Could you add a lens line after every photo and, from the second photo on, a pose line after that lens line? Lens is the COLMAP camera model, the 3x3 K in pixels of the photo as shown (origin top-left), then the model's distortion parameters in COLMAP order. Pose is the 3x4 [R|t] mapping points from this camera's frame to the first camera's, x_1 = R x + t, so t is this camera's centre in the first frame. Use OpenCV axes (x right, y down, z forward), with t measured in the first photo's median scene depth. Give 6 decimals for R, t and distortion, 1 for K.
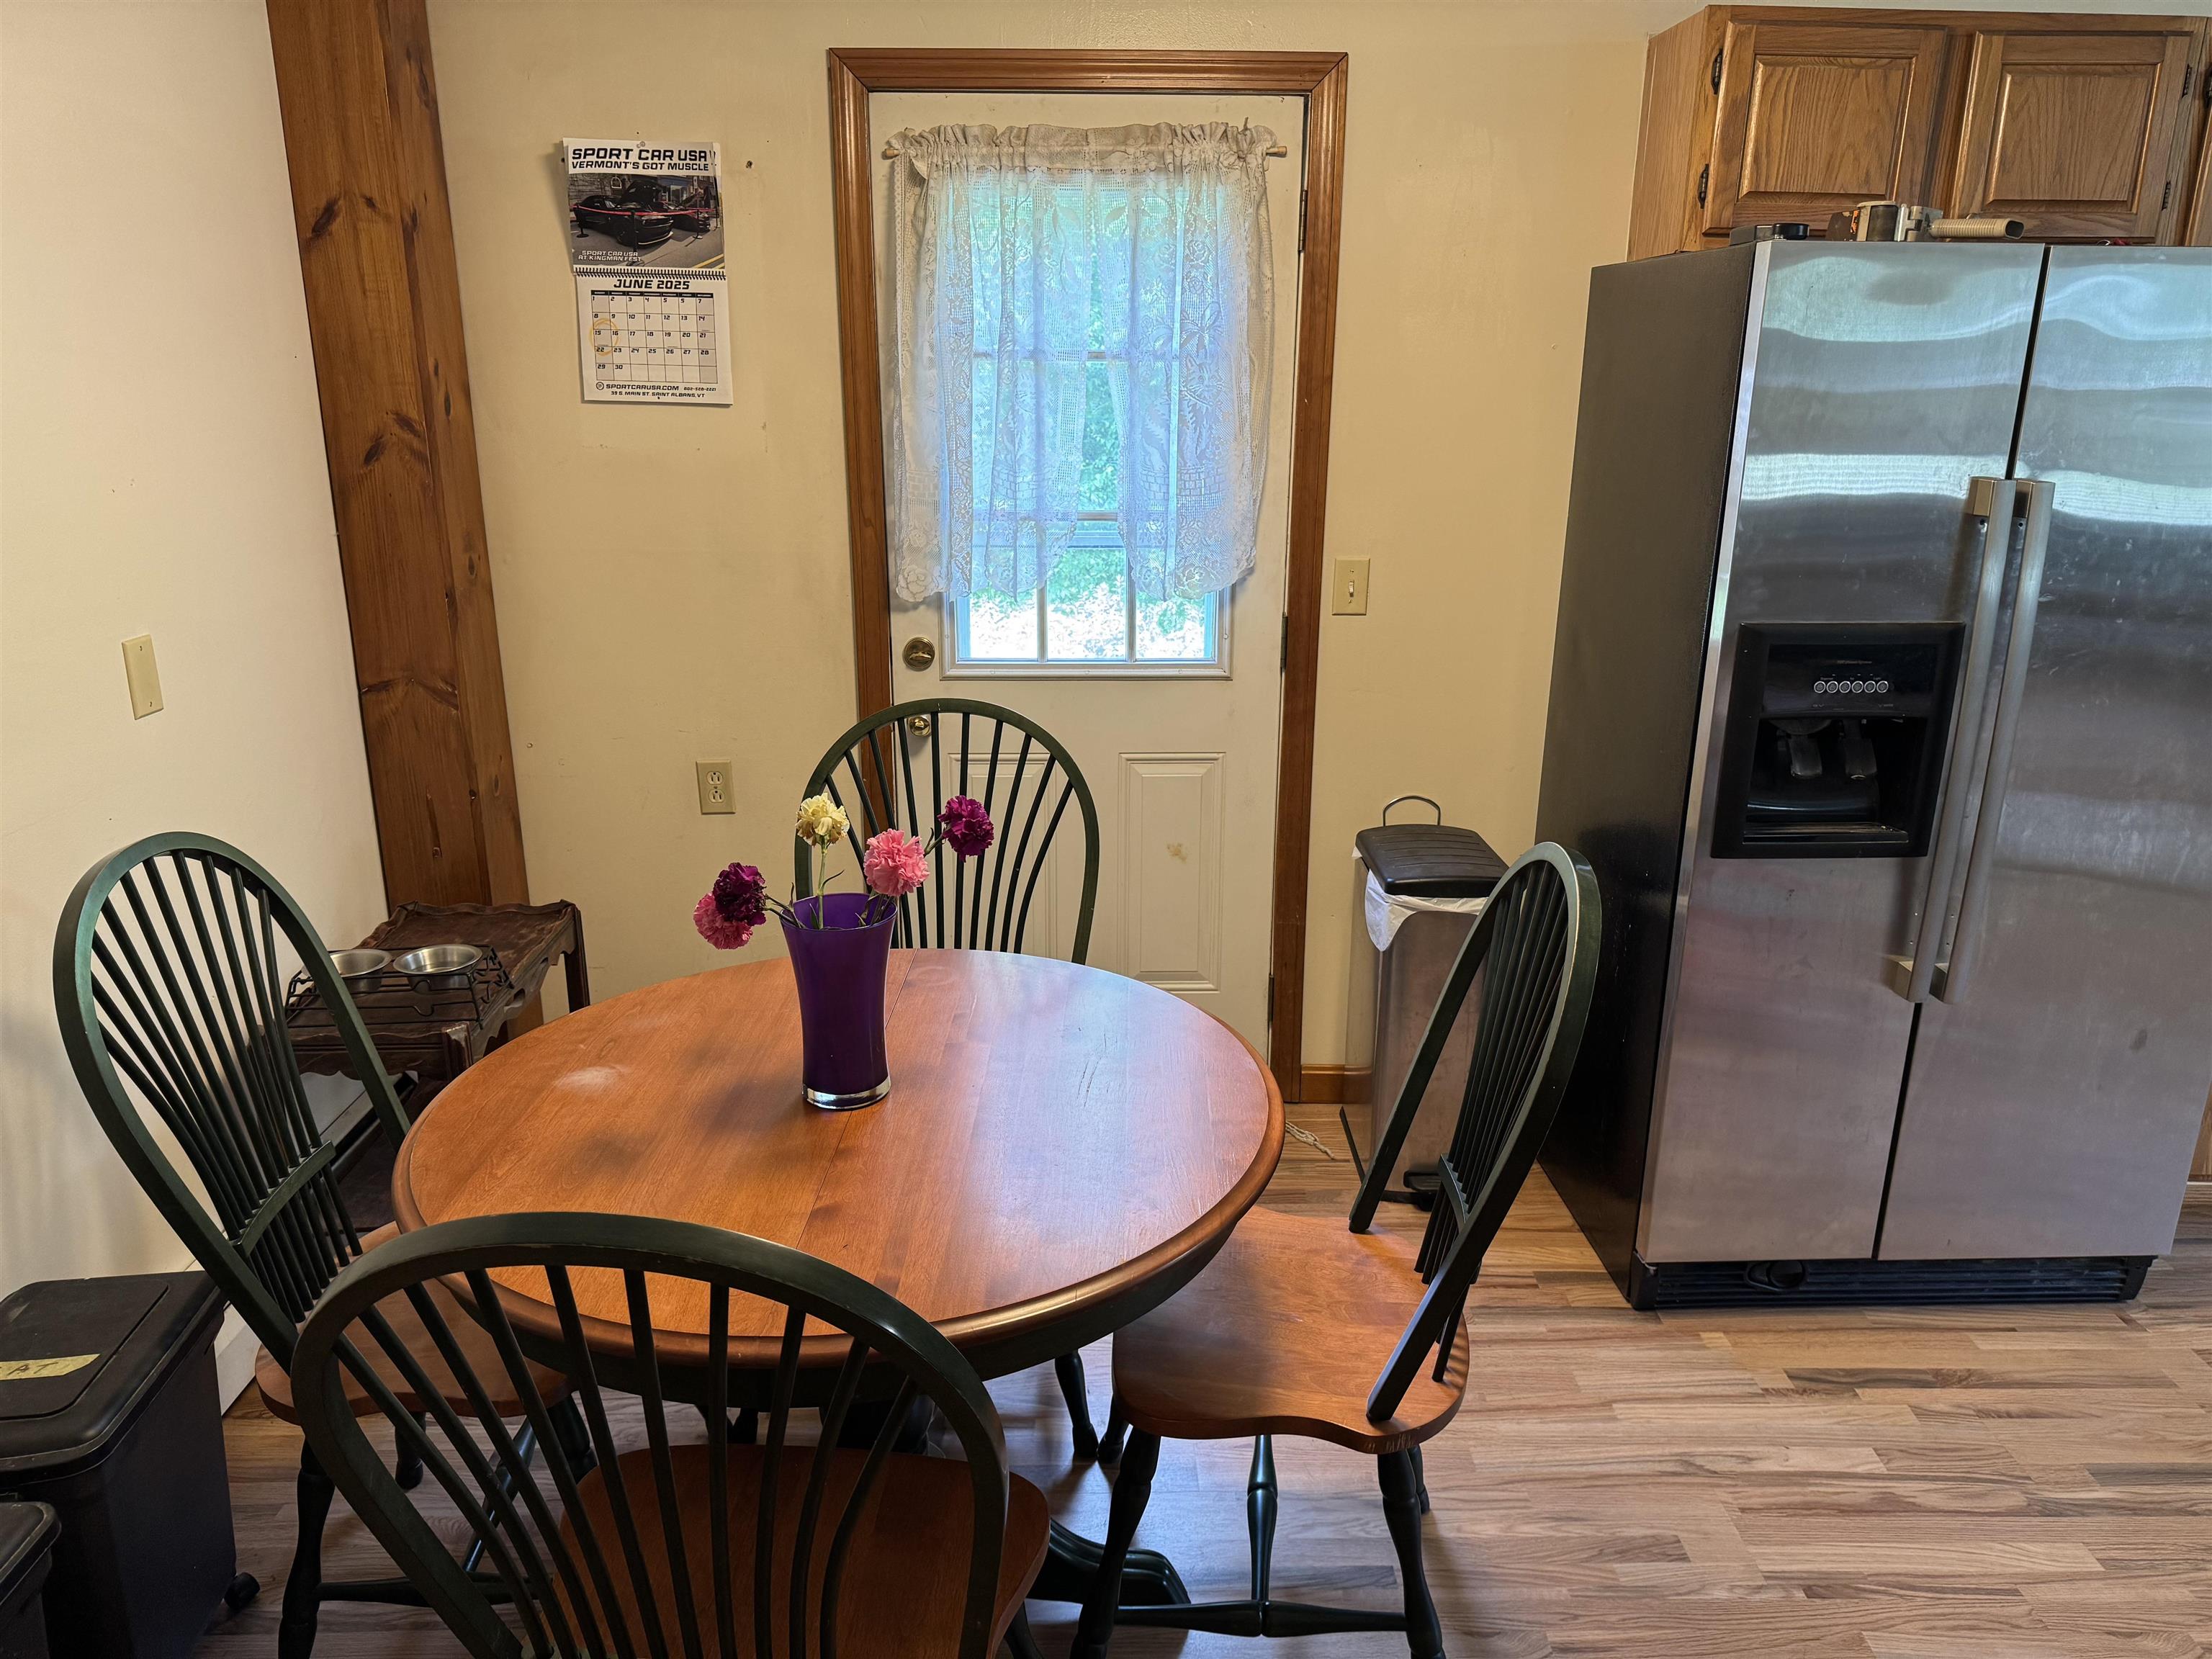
lens RADIAL K [[1587.8, 0, 1100.8], [0, 1587.8, 842.2], [0, 0, 1]] dist [0.056959, -0.079897]
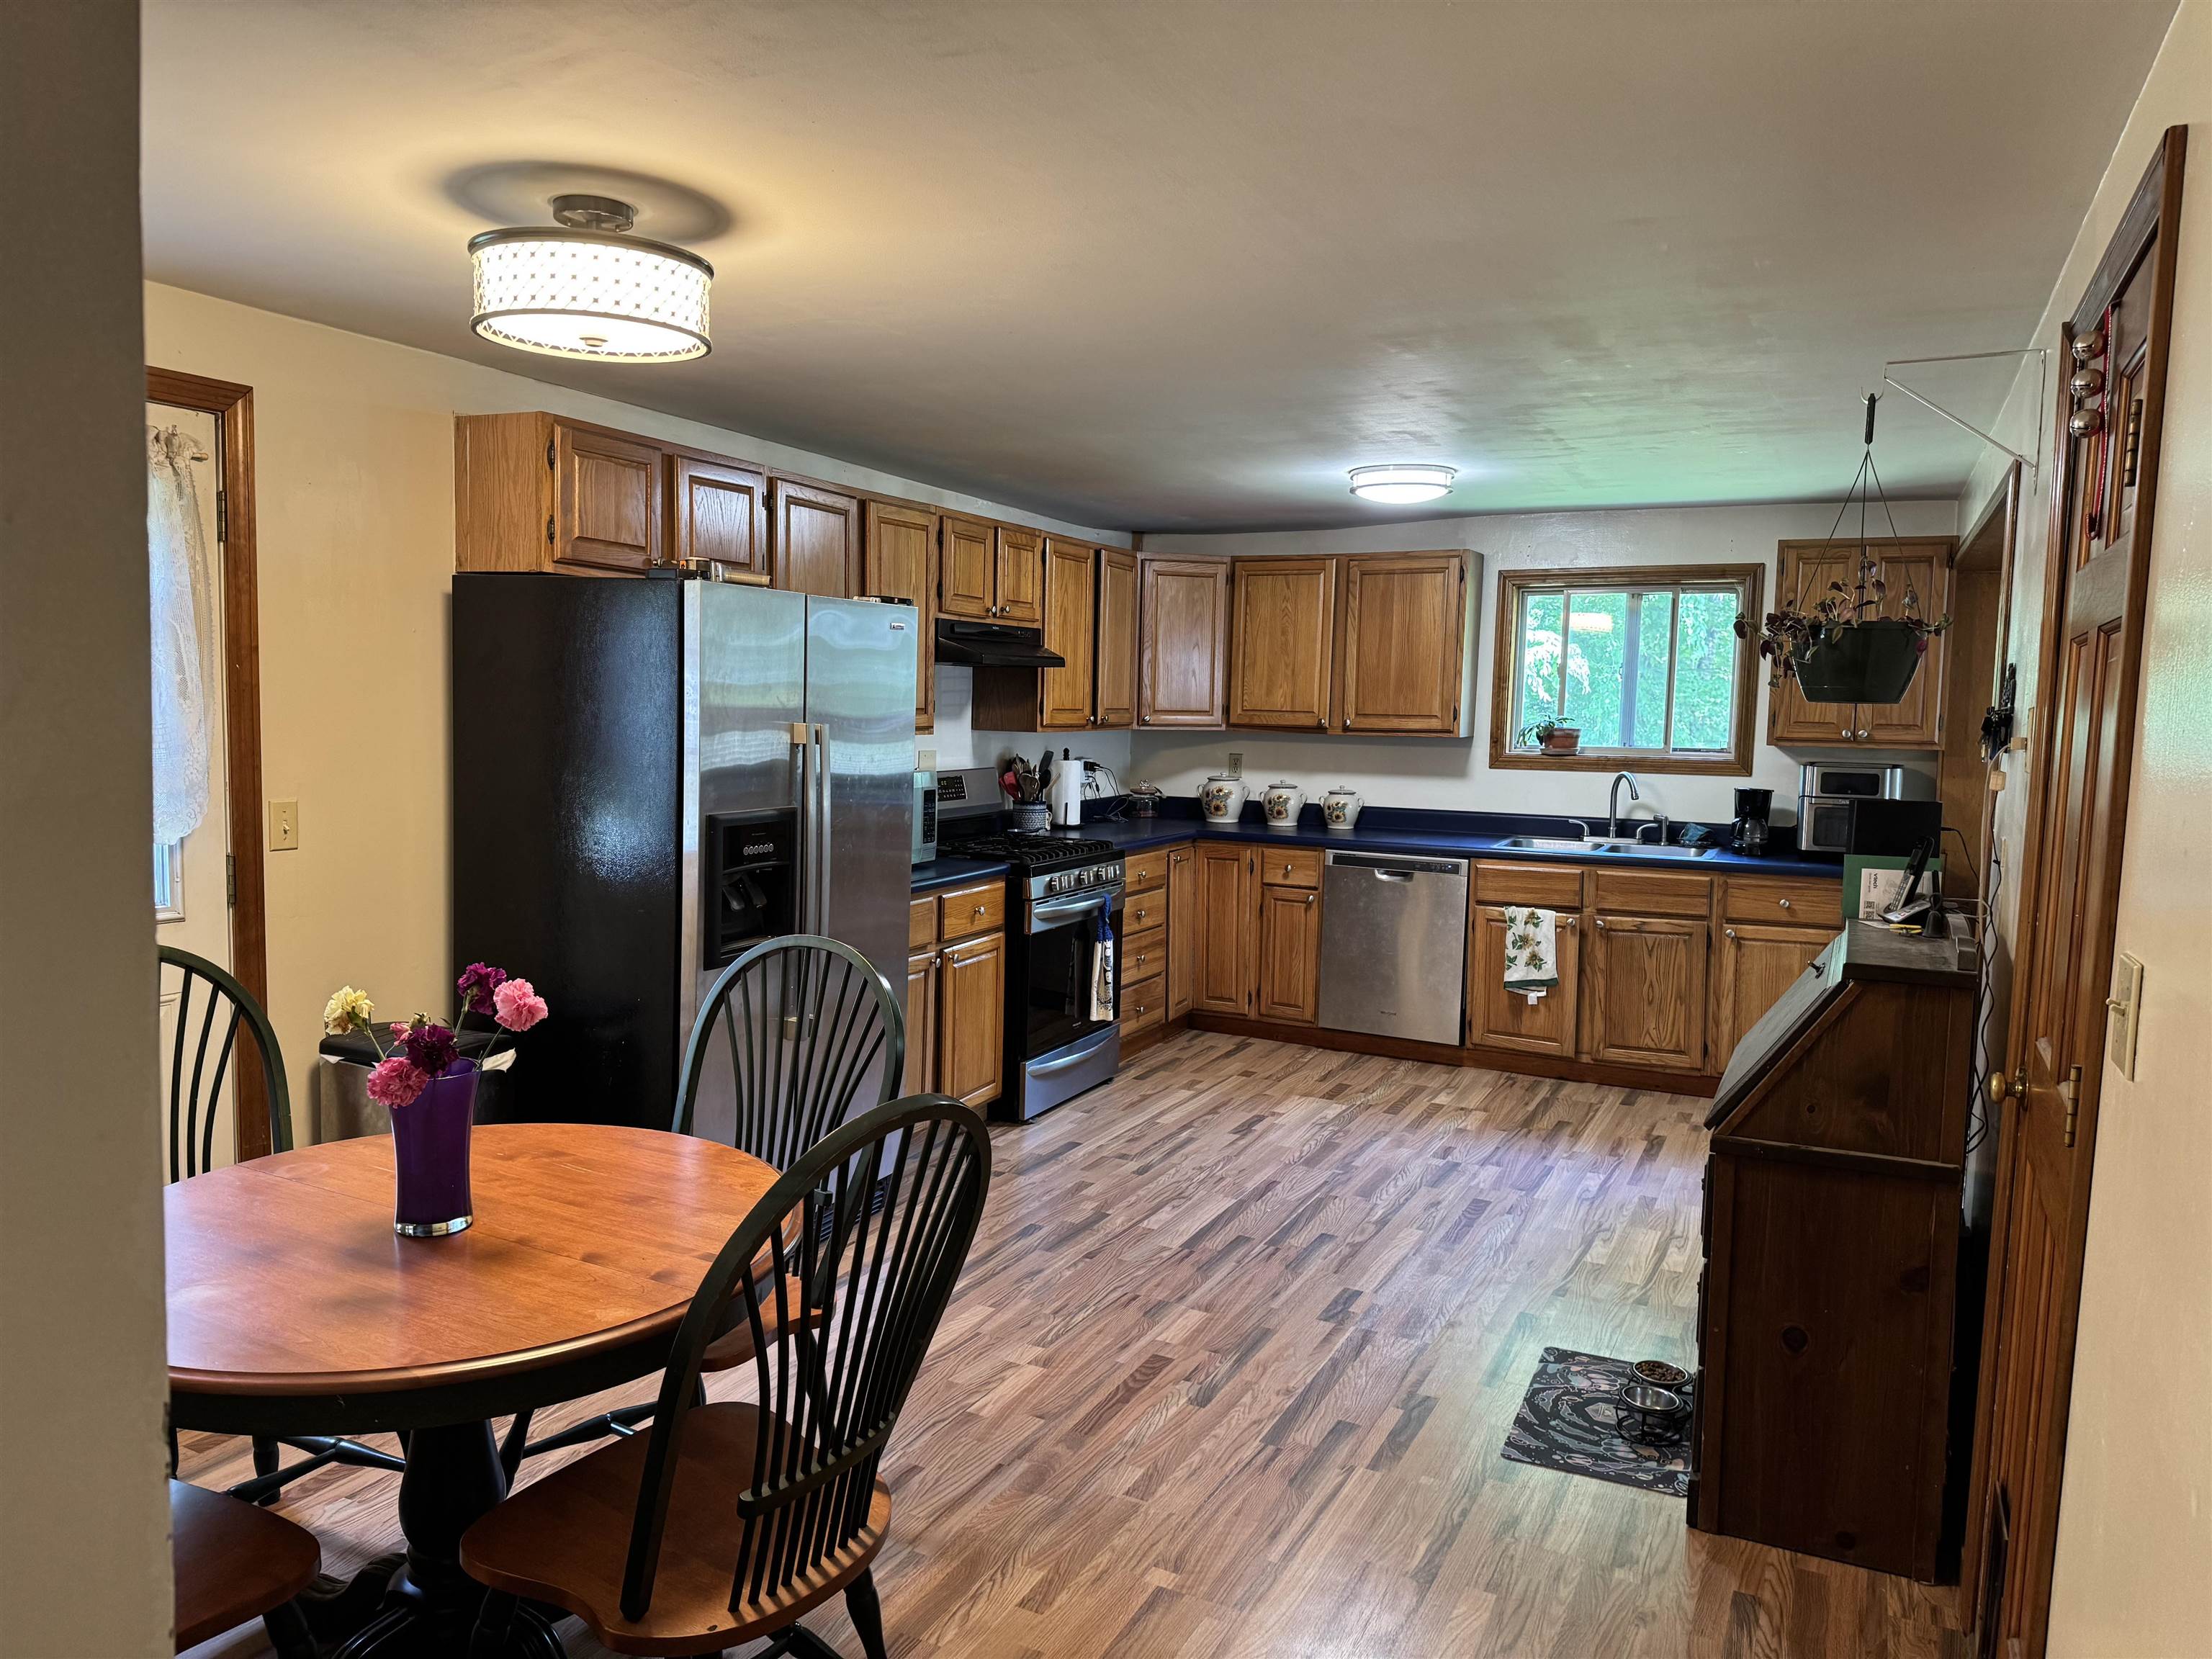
lens RADIAL K [[1543.8, 0, 1116.0], [0, 1543.8, 835.4], [0, 0, 1]] dist [0.222866, -0.390226]
pose [[0.450386, -0.073632, 0.889792, -0.648778], [0.226181, 0.973494, -0.033928, 0.020411], [-0.863710, 0.216535, 0.455103, -0.024799]]
